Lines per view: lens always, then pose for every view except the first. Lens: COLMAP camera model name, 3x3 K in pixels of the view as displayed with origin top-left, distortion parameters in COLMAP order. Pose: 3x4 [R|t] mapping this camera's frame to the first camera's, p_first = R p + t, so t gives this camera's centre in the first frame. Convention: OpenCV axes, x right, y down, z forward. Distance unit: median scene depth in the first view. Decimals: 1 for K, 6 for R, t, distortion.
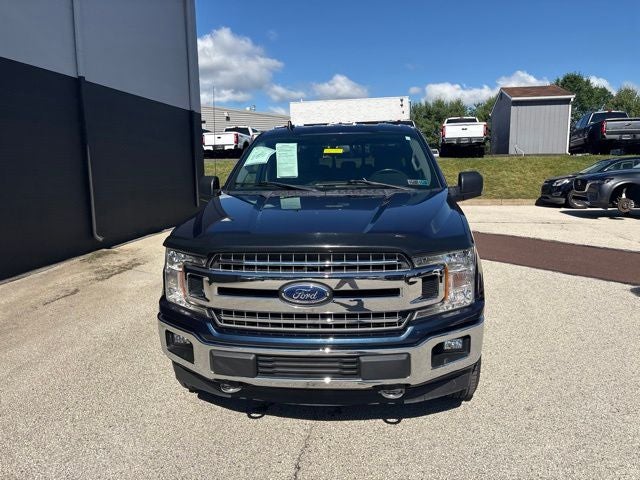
lens RADIAL K [[471.6, 0, 325.0], [0, 471.6, 238.0], [0, 0, 1]] dist [0.036551, -0.039706]
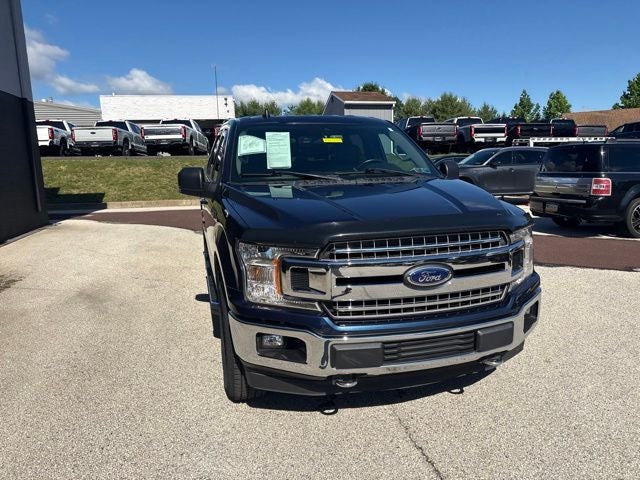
lens RADIAL K [[467.8, 0, 321.5], [0, 467.8, 249.0], [0, 0, 1]] dist [0.037199, -0.042357]
pose [[0.933542, -0.067674, 0.352023, -0.352130], [0.059364, 0.997645, 0.034361, 0.007357], [-0.353519, -0.011180, 0.935361, 0.083361]]
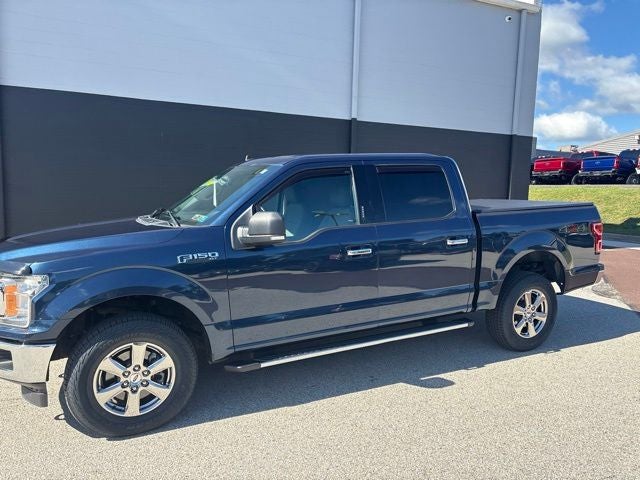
lens RADIAL K [[469.3, 0, 331.4], [0, 469.3, 243.6], [0, 0, 1]] dist [0.040639, -0.037713]
pose [[0.535723, 0.122518, -0.835458, 1.018282], [-0.151227, 0.987342, 0.047820, -0.138575], [0.830741, 0.100725, 0.547470, 0.636862]]
